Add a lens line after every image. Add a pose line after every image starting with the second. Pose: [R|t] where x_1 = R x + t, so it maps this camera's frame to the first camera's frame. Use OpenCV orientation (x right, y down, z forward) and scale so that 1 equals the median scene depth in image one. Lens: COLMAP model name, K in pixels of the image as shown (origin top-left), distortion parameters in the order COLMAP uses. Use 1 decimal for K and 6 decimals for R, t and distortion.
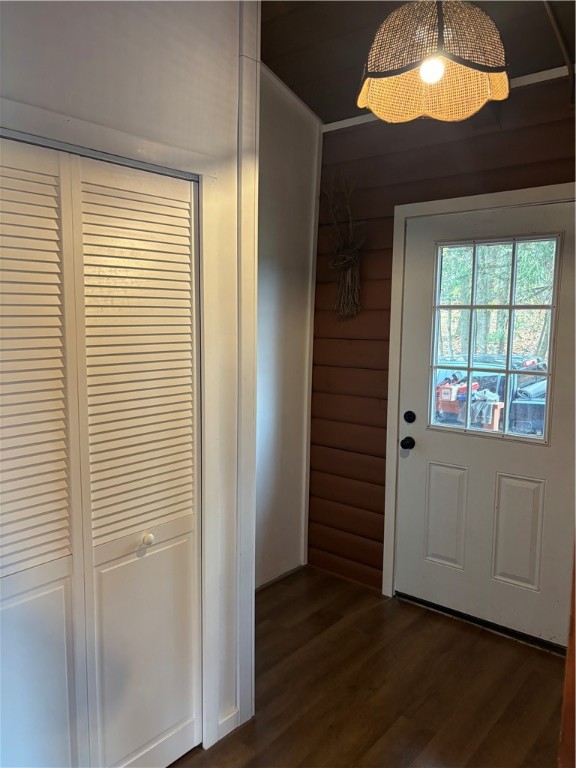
lens RADIAL K [[576.3, 0, 285.0], [0, 576.3, 380.4], [0, 0, 1]] dist [0.052308, -0.064813]
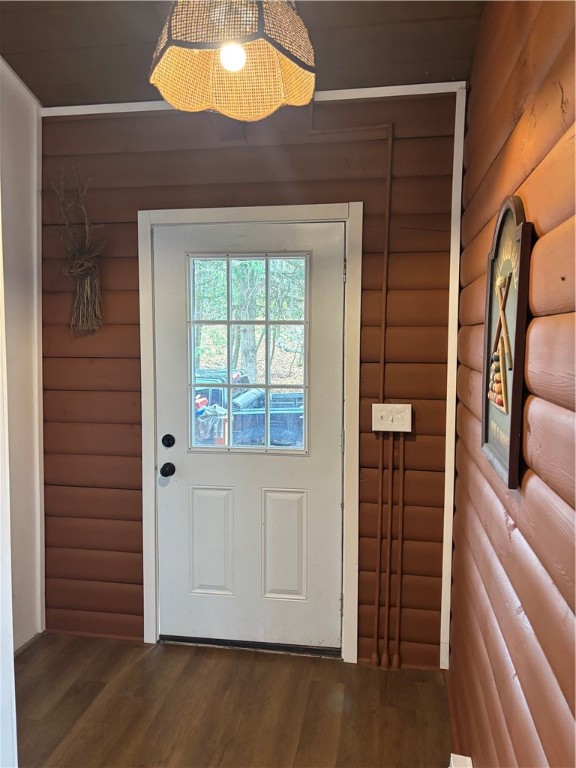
lens RADIAL K [[576.3, 0, 285.0], [0, 576.3, 380.4], [0, 0, 1]] dist [0.052308, -0.064813]
pose [[0.863356, -0.046167, 0.502478, -0.080152], [0.060195, 0.998118, -0.011721, -0.010795], [-0.500991, 0.040366, 0.864510, 0.108364]]
